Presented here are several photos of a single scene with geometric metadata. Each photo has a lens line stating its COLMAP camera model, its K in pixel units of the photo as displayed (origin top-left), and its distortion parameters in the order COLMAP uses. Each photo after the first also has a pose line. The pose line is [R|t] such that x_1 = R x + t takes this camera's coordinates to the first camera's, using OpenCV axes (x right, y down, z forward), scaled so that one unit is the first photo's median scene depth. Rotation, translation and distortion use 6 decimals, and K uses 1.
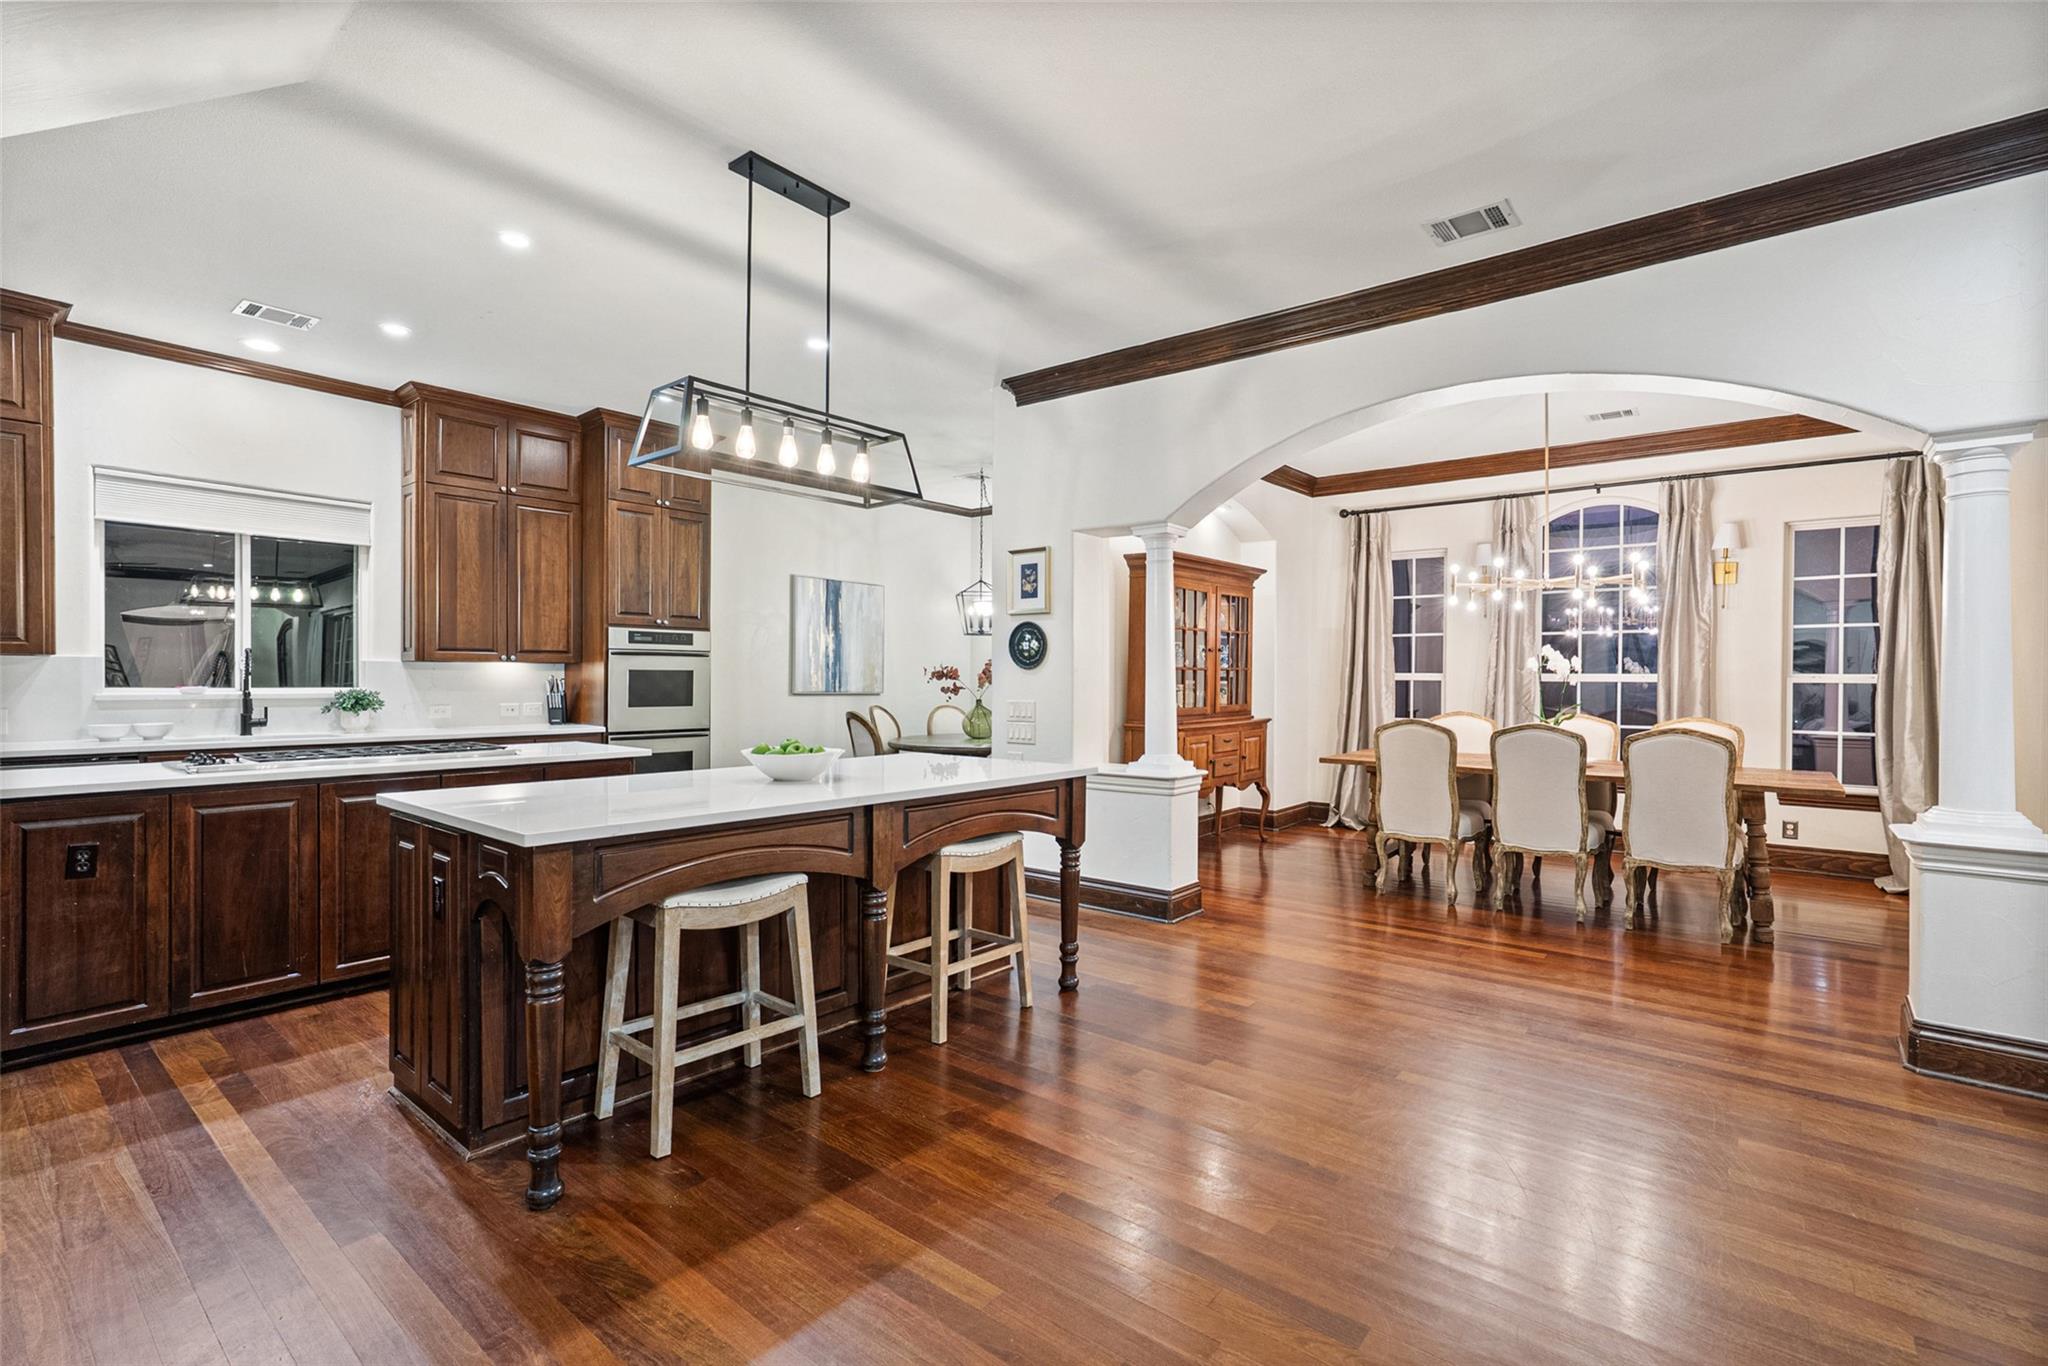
lens RADIAL K [[921.2, 0, 1024.0], [0, 921.2, 683.0], [0, 0, 1]] dist [-0.001237, 0.000352]
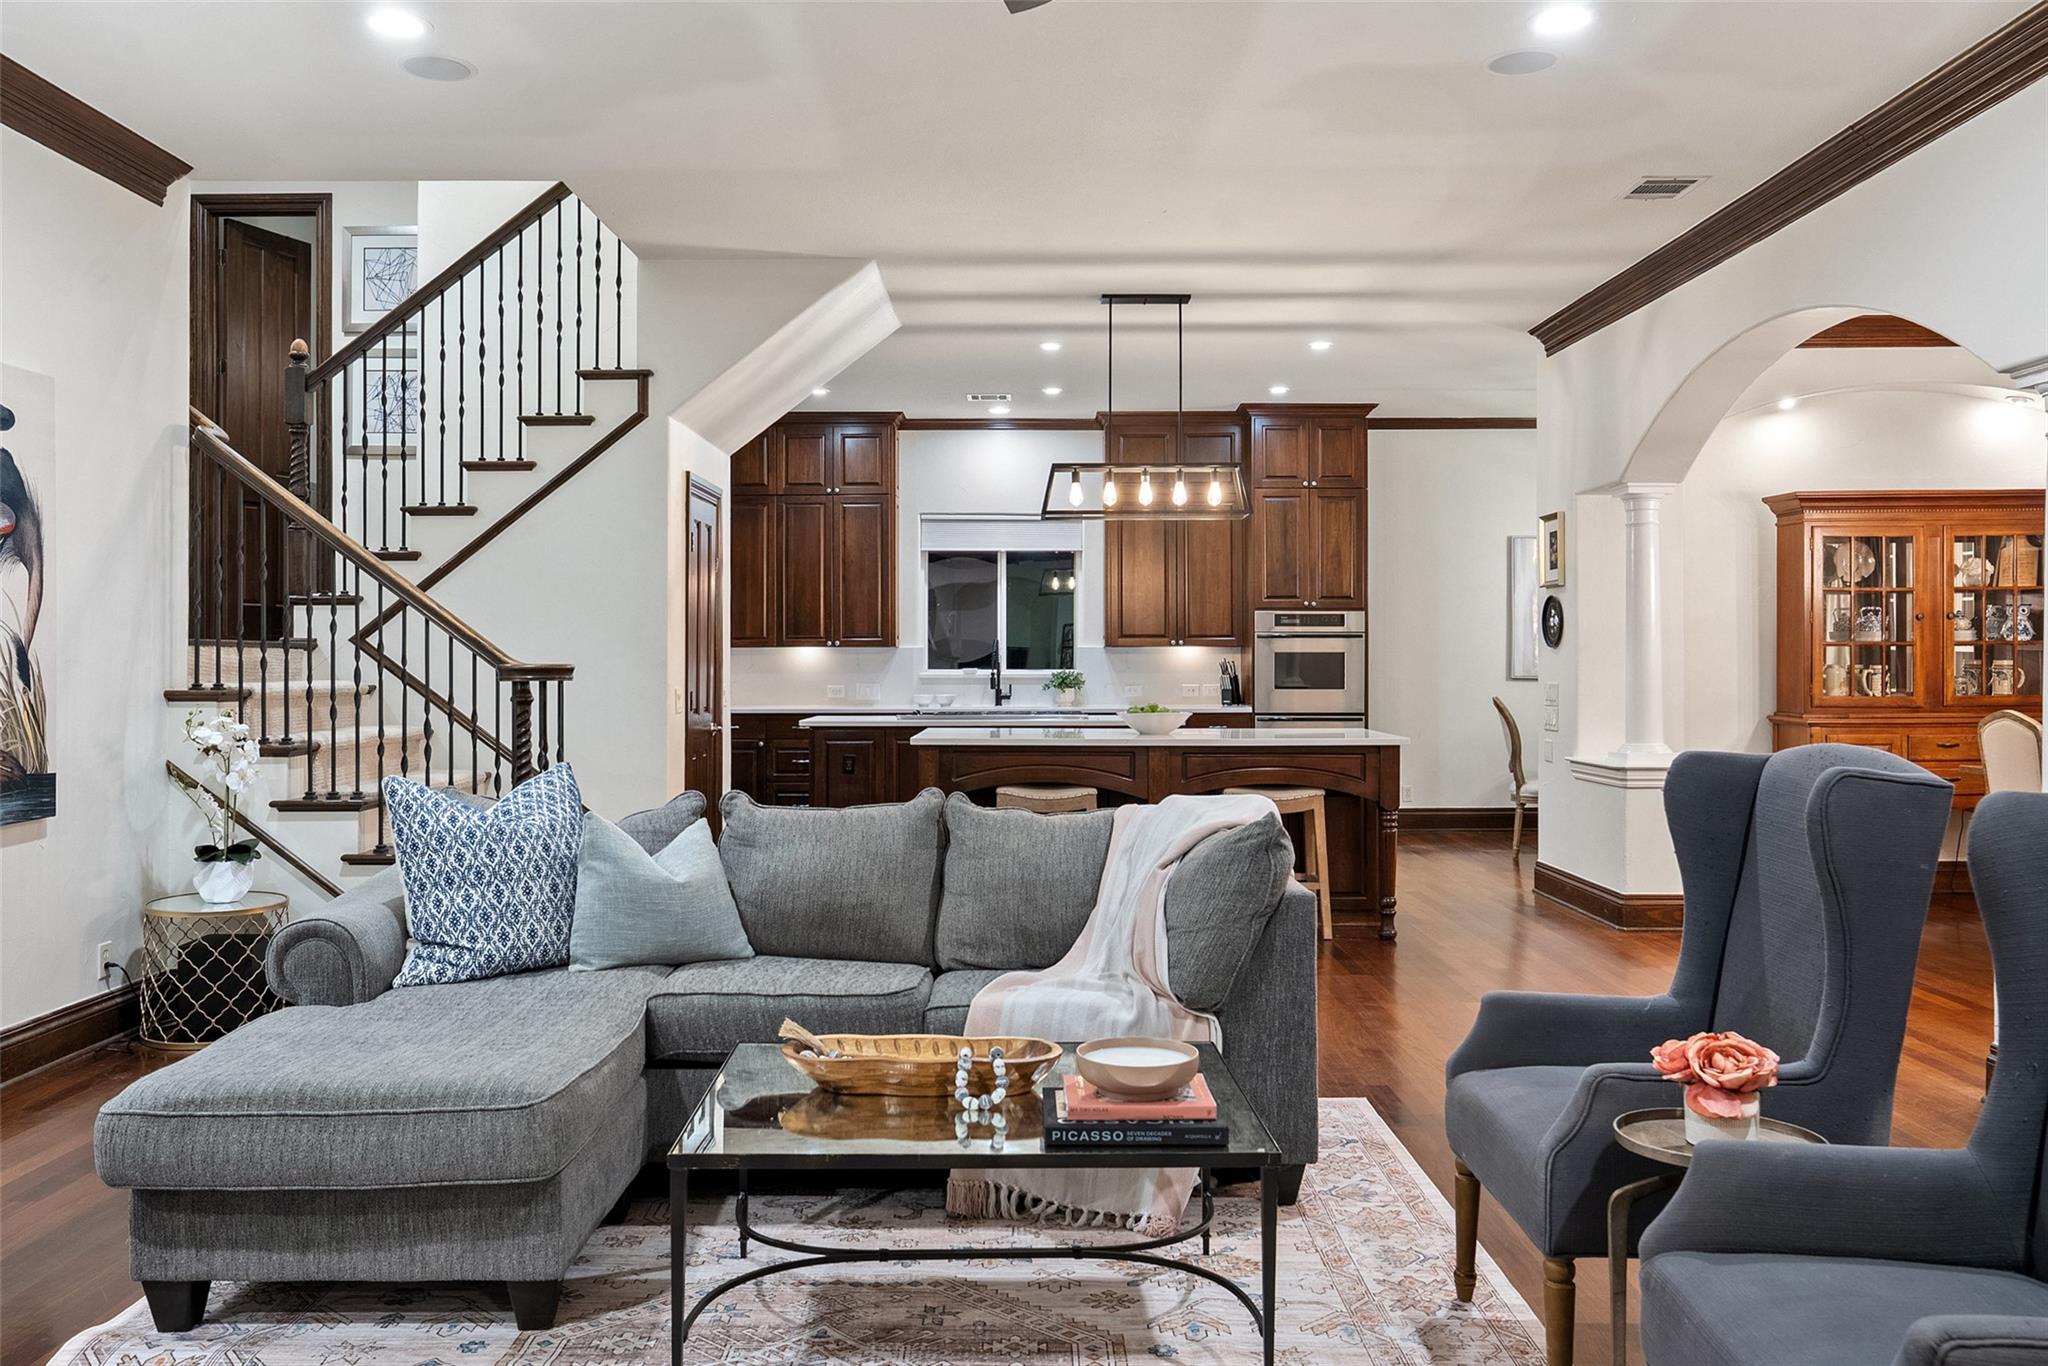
lens RADIAL K [[1589.5, 0, 1024.0], [0, 1589.5, 683.0], [0, 0, 1]] dist [-0.002071, -0.001033]
pose [[0.634411, 0.005104, -0.772979, 0.870208], [0.000660, 0.999974, 0.007144, 0.007732], [0.772996, -0.005042, 0.634391, -0.381645]]
